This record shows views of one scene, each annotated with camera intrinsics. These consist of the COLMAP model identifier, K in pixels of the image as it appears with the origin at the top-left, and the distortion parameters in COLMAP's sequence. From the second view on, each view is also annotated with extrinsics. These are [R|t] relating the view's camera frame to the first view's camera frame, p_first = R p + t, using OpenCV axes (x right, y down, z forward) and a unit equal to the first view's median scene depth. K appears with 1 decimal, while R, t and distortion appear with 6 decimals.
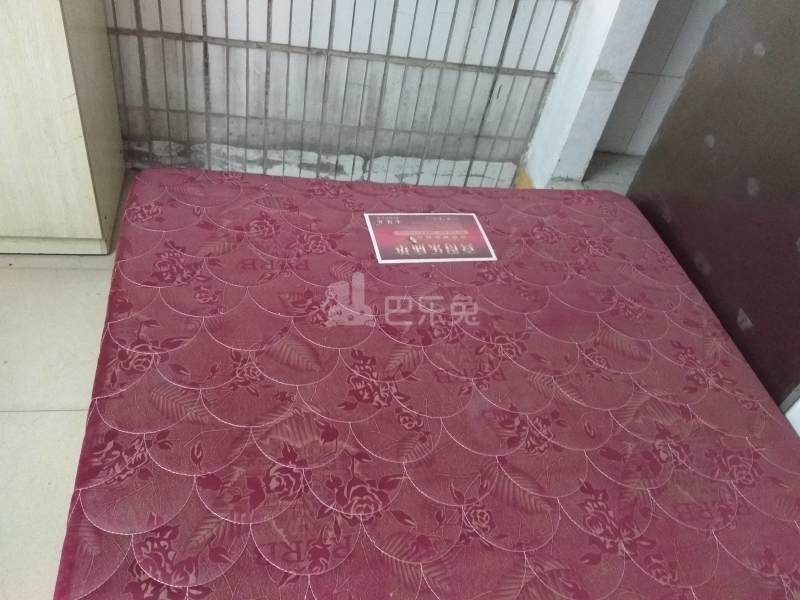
lens RADIAL K [[667.7, 0, 397.7], [0, 667.7, 301.6], [0, 0, 1]] dist [0.016238, -0.036437]
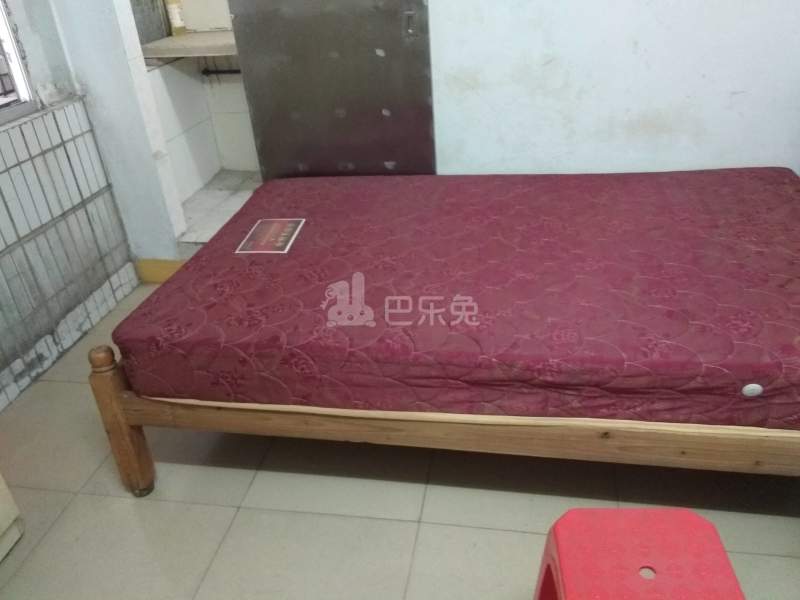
lens RADIAL K [[667.7, 0, 402.0], [0, 667.7, 296.3], [0, 0, 1]] dist [0.016238, -0.036437]
pose [[0.304368, -0.617685, 0.725139, -0.630567], [0.741130, 0.631789, 0.227087, -0.082057], [-0.598403, 0.468304, 0.650081, -0.054672]]
